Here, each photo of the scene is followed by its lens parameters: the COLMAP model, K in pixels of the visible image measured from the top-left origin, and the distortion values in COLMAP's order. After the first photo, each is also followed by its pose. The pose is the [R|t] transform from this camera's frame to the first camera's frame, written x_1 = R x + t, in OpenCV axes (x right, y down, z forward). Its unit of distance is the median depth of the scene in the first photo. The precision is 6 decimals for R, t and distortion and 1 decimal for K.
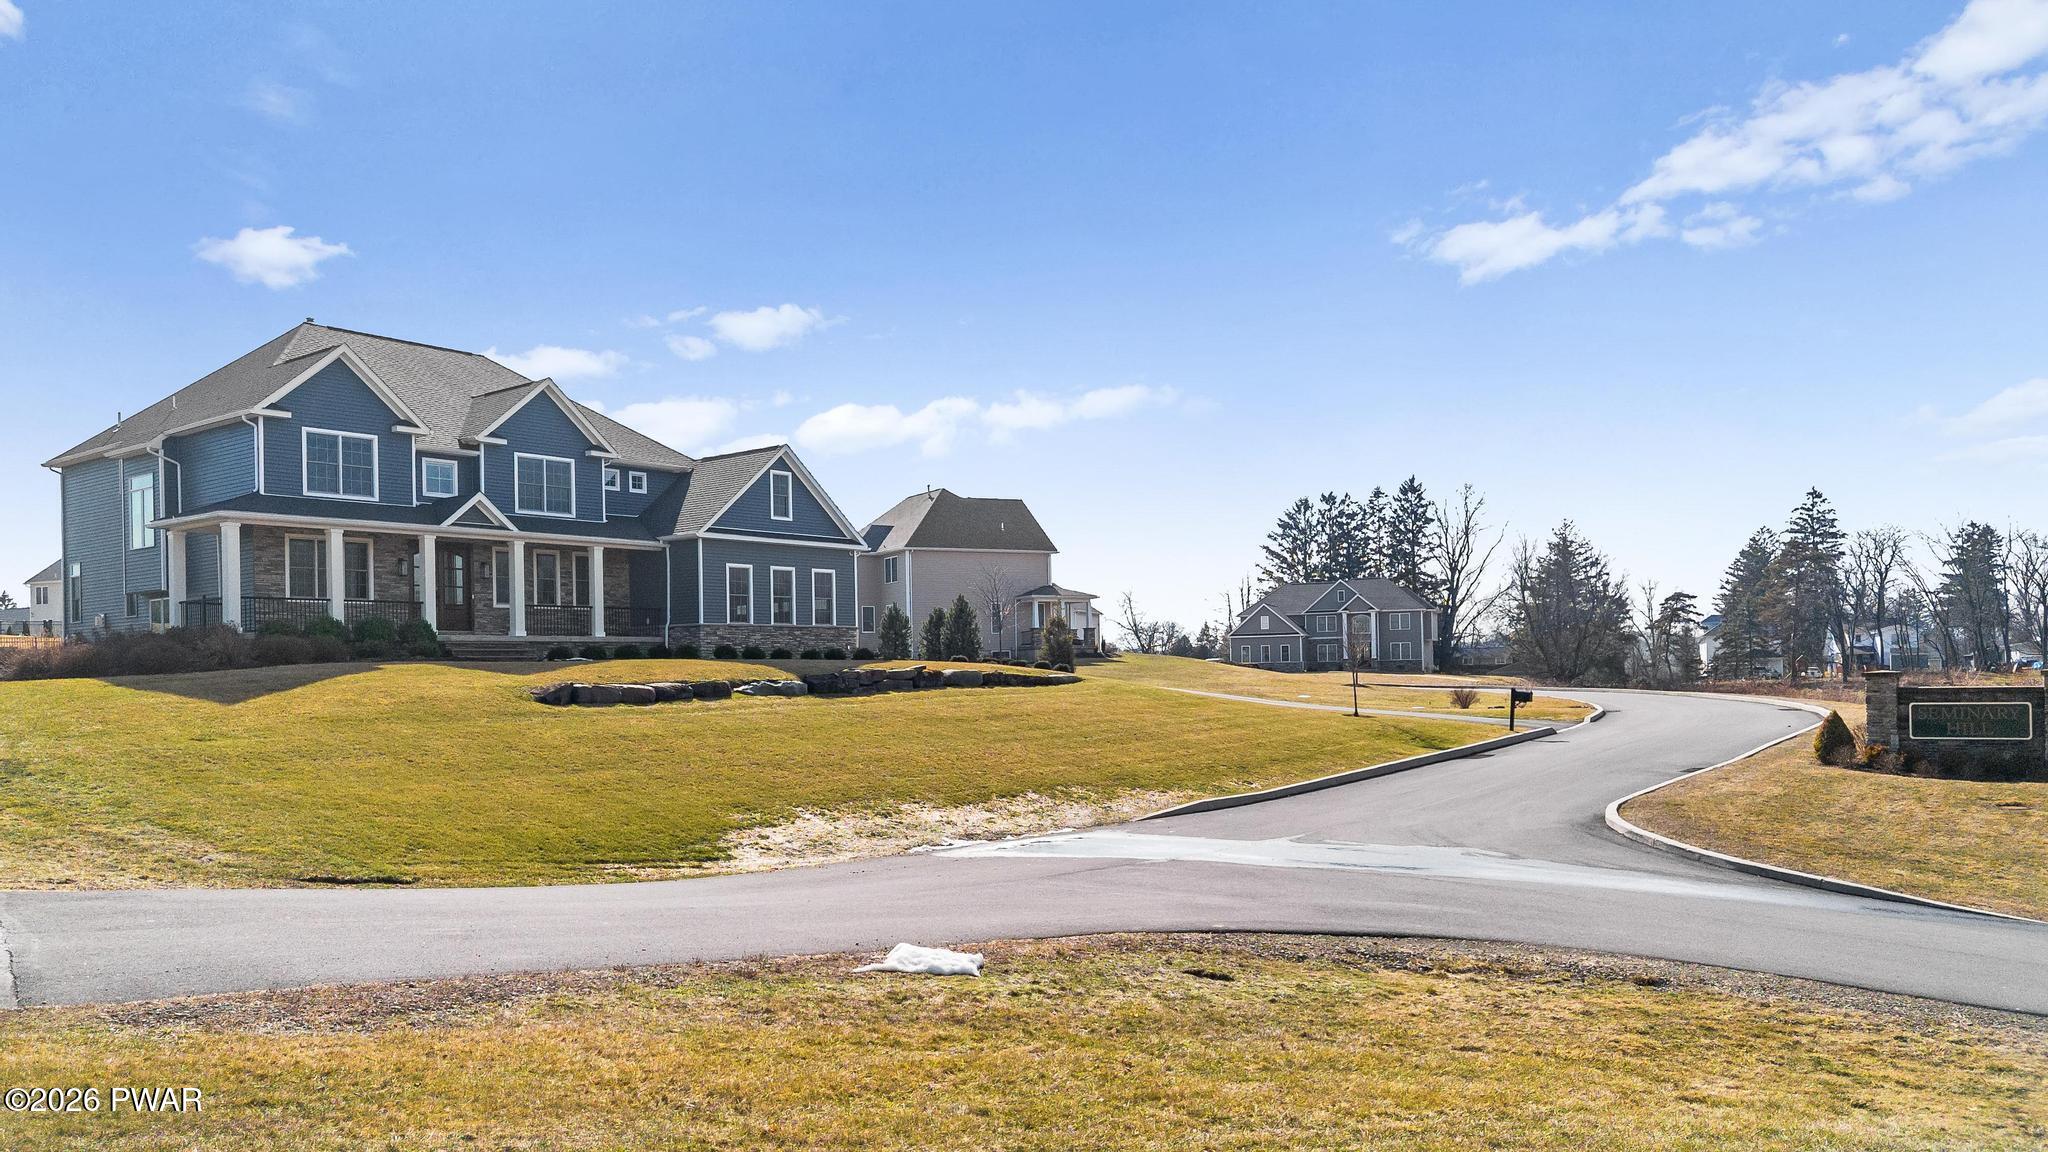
lens RADIAL K [[1522.6, 0, 1023.6], [0, 1522.6, 630.2], [0, 0, 1]] dist [0.086333, -0.161348]
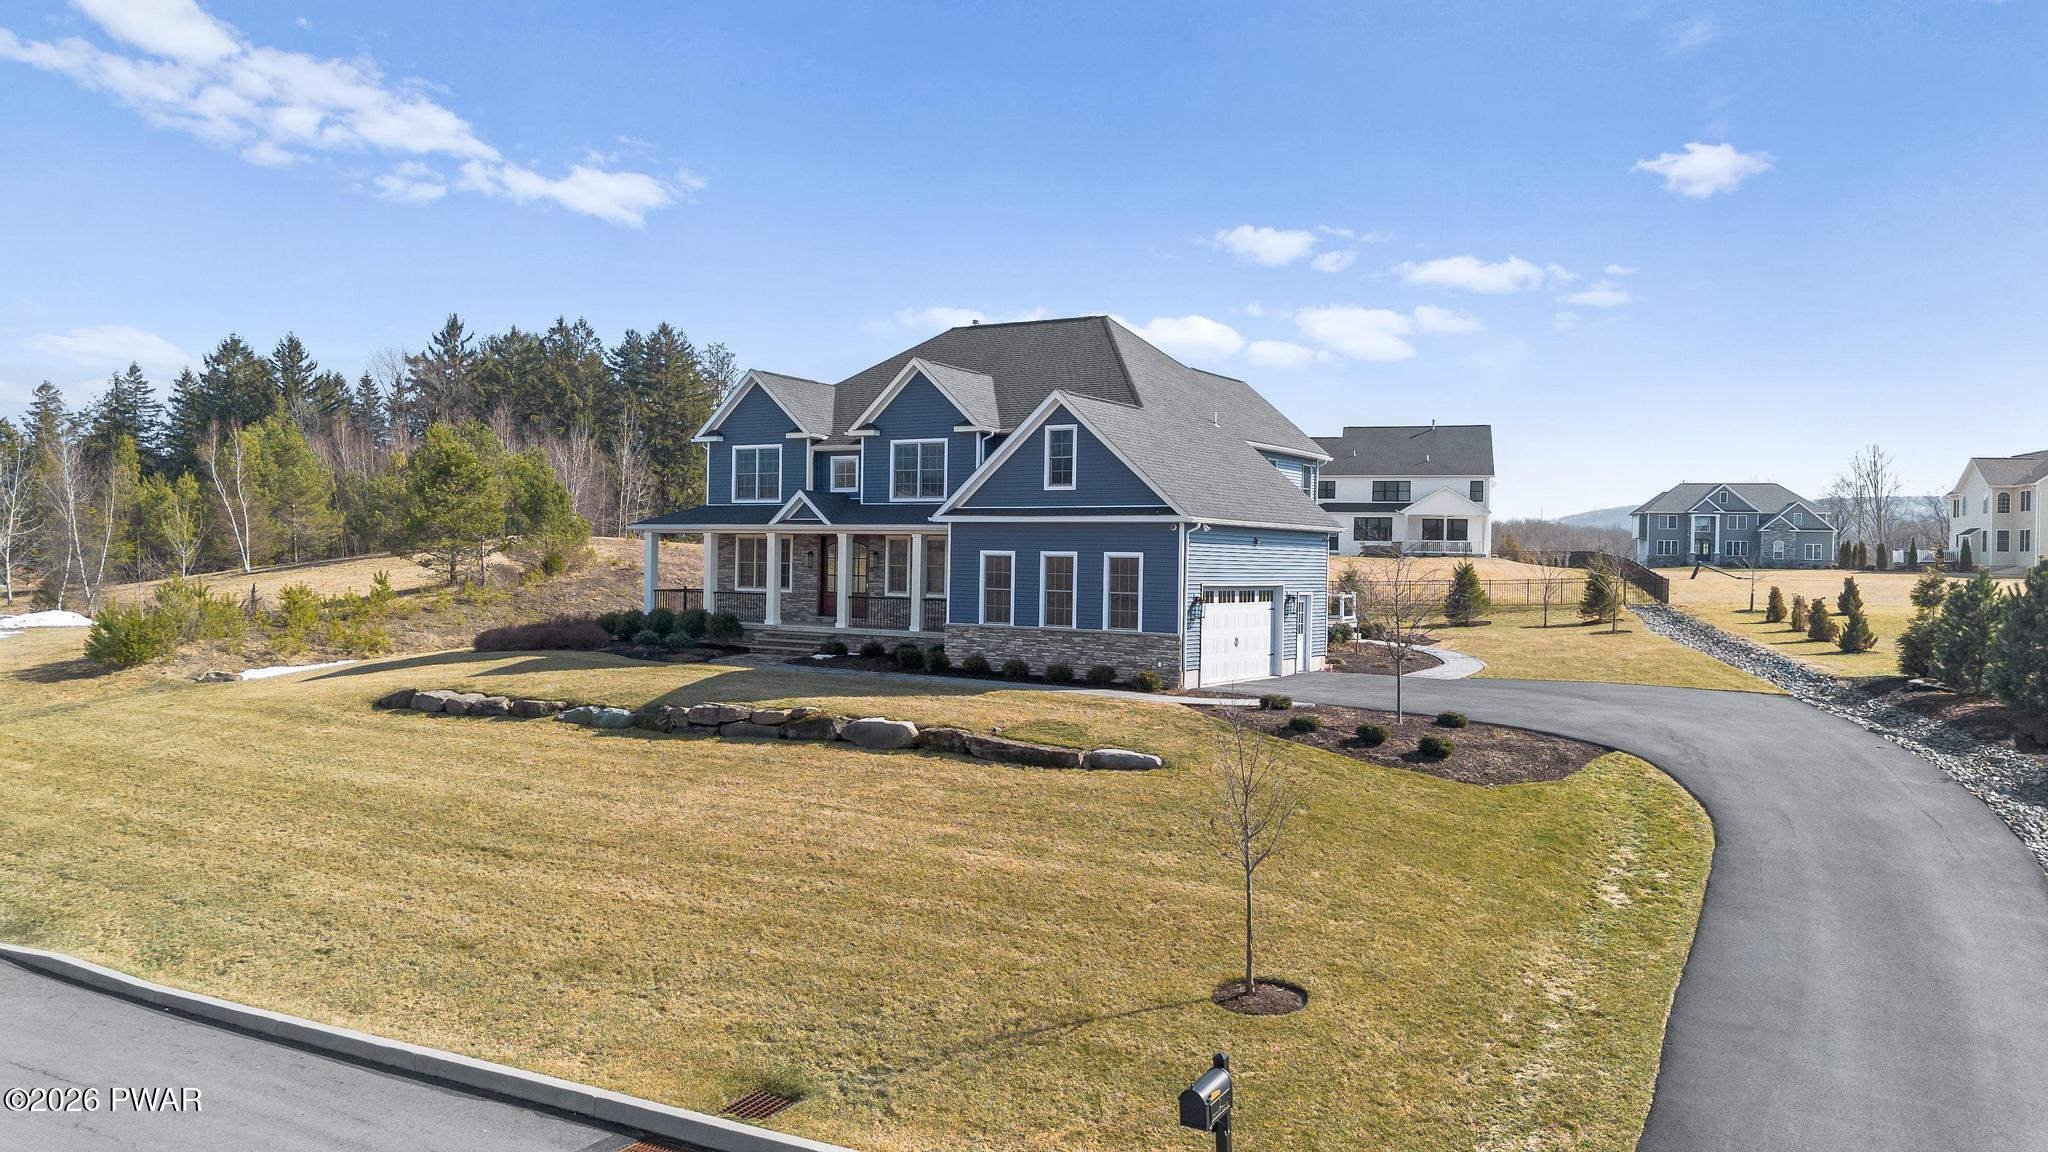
lens RADIAL K [[1441.8, 0, 1027.4], [0, 1441.8, 539.7], [0, 0, 1]] dist [0.103817, -0.137060]
pose [[0.097707, 0.008801, -0.995176, 0.615320], [0.015397, 0.999828, 0.010354, -0.060929], [0.995096, -0.016334, 0.097555, 1.012285]]
